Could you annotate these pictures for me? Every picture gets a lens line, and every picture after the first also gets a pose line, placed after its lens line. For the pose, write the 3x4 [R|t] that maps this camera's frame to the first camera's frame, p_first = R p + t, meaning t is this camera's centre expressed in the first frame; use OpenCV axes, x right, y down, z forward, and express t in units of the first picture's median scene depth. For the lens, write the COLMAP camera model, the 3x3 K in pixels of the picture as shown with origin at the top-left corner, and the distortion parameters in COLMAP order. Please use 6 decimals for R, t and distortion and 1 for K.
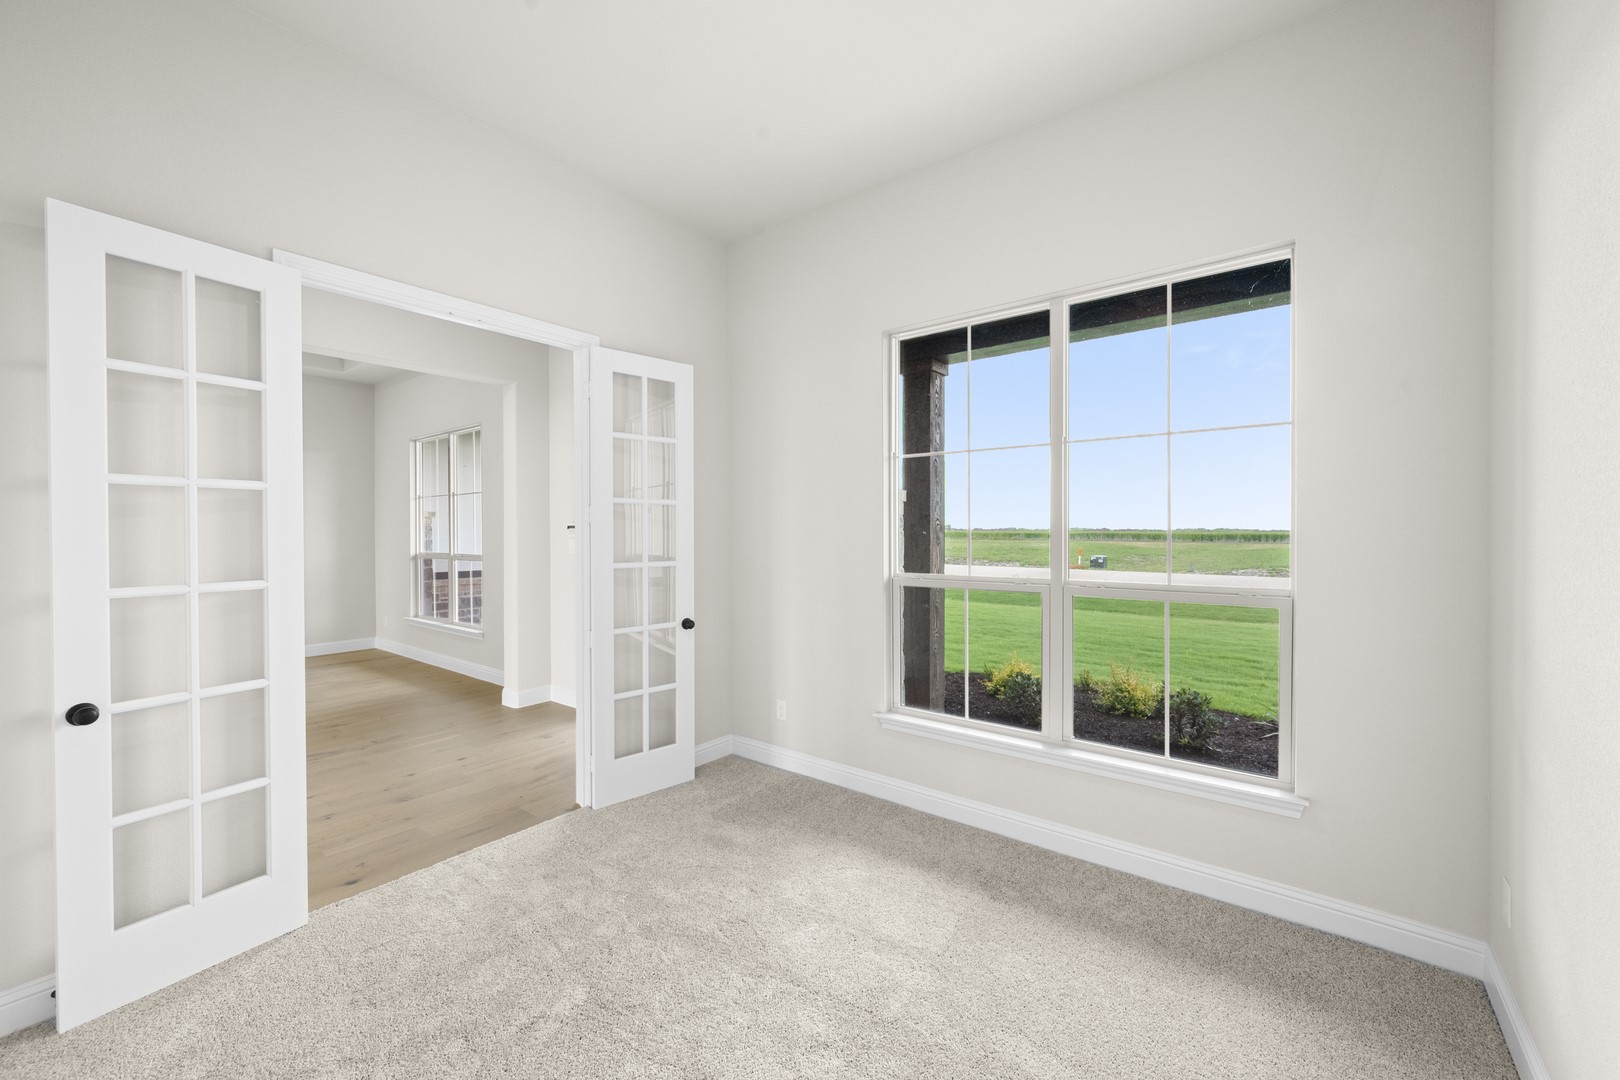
lens RADIAL K [[639.5, 0, 786.4], [0, 639.5, 538.6], [0, 0, 1]] dist [-0.001687, 0.000043]
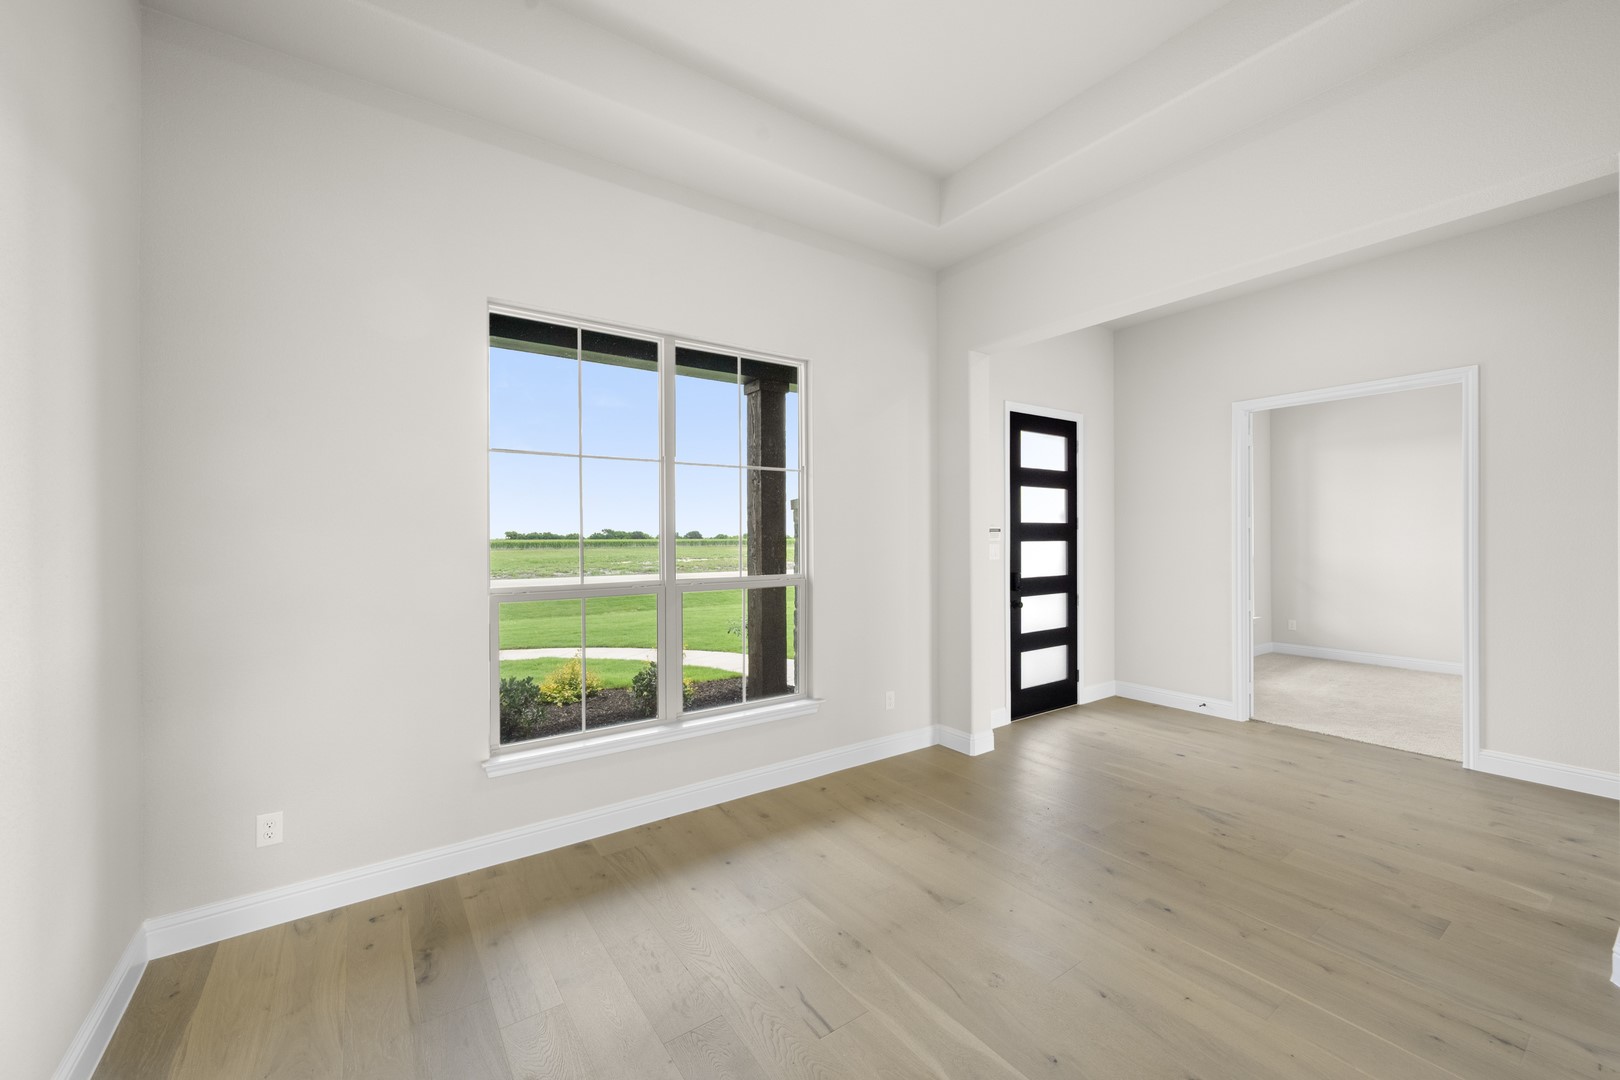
lens RADIAL K [[639.5, 0, 775.0], [0, 639.5, 543.9], [0, 0, 1]] dist [-0.001687, 0.000043]
pose [[0.301946, -0.015094, 0.953206, -0.623635], [0.016926, 0.999802, 0.010471, -0.008916], [-0.953175, 0.012972, 0.302142, 0.480862]]
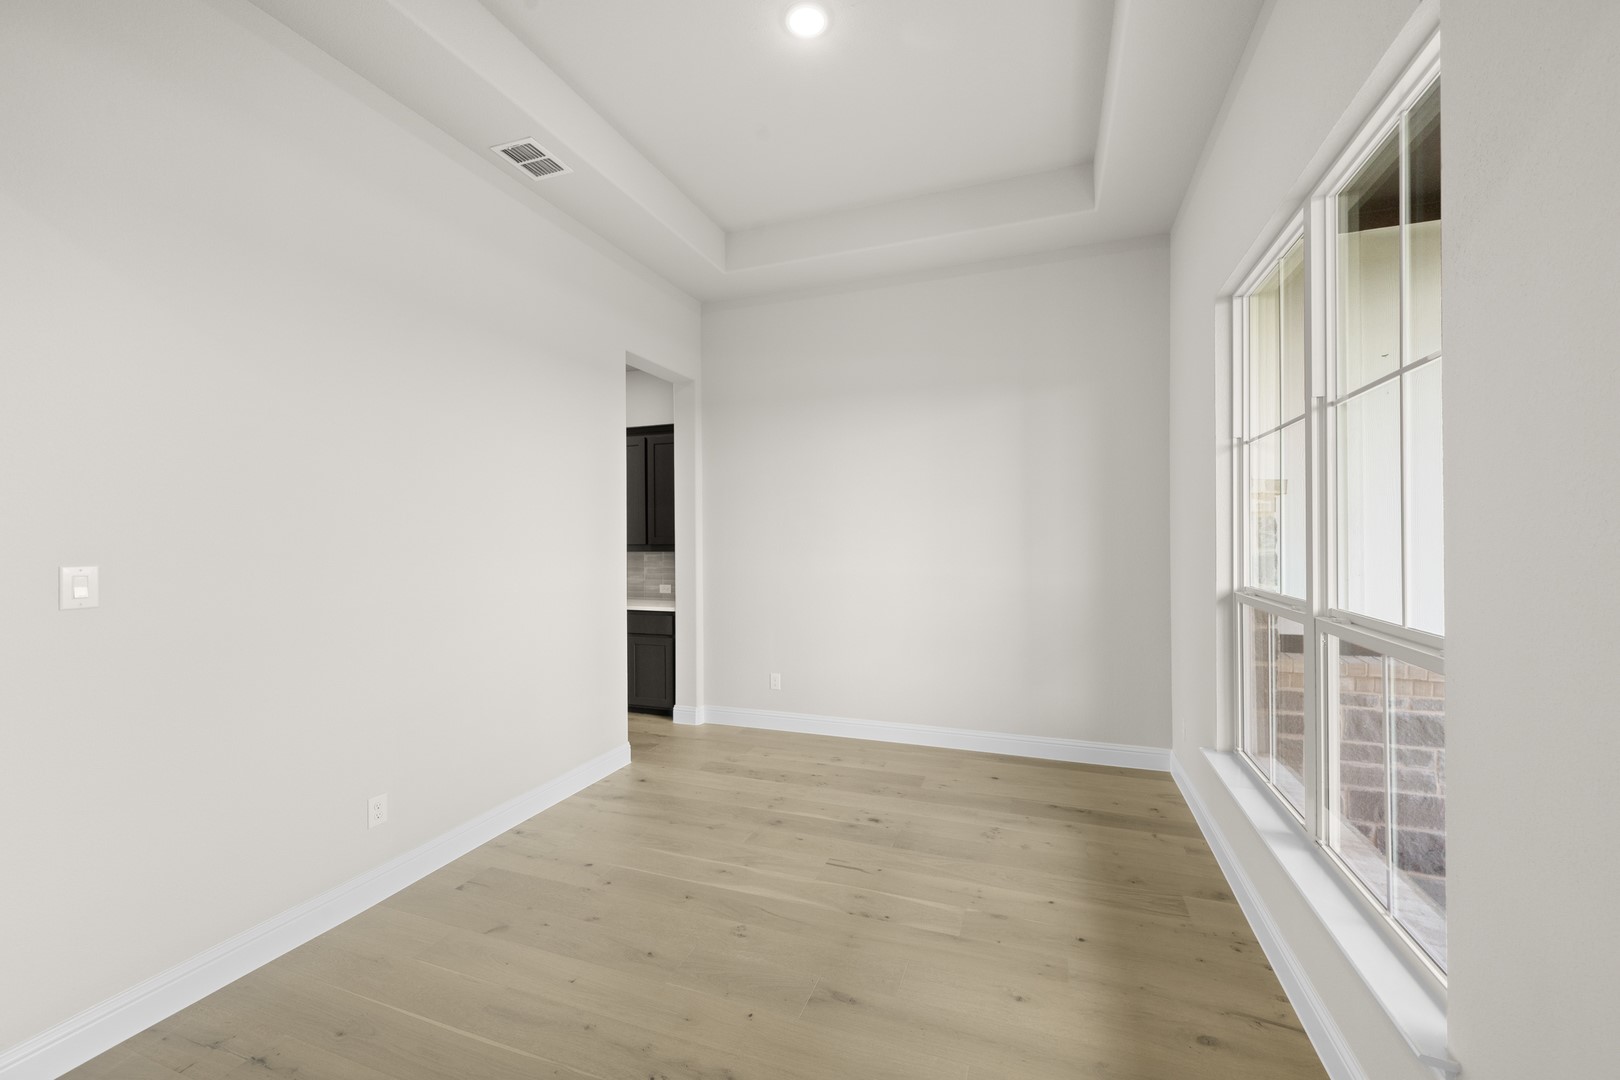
lens RADIAL K [[639.5, 0, 812.5], [0, 639.5, 540.0], [0, 0, 1]] dist [-0.001687, 0.000043]
pose [[0.333103, -0.000736, -0.942890, -0.202632], [-0.001155, 0.999999, -0.001189, -0.003796], [0.942890, 0.001485, 0.333102, 0.427762]]
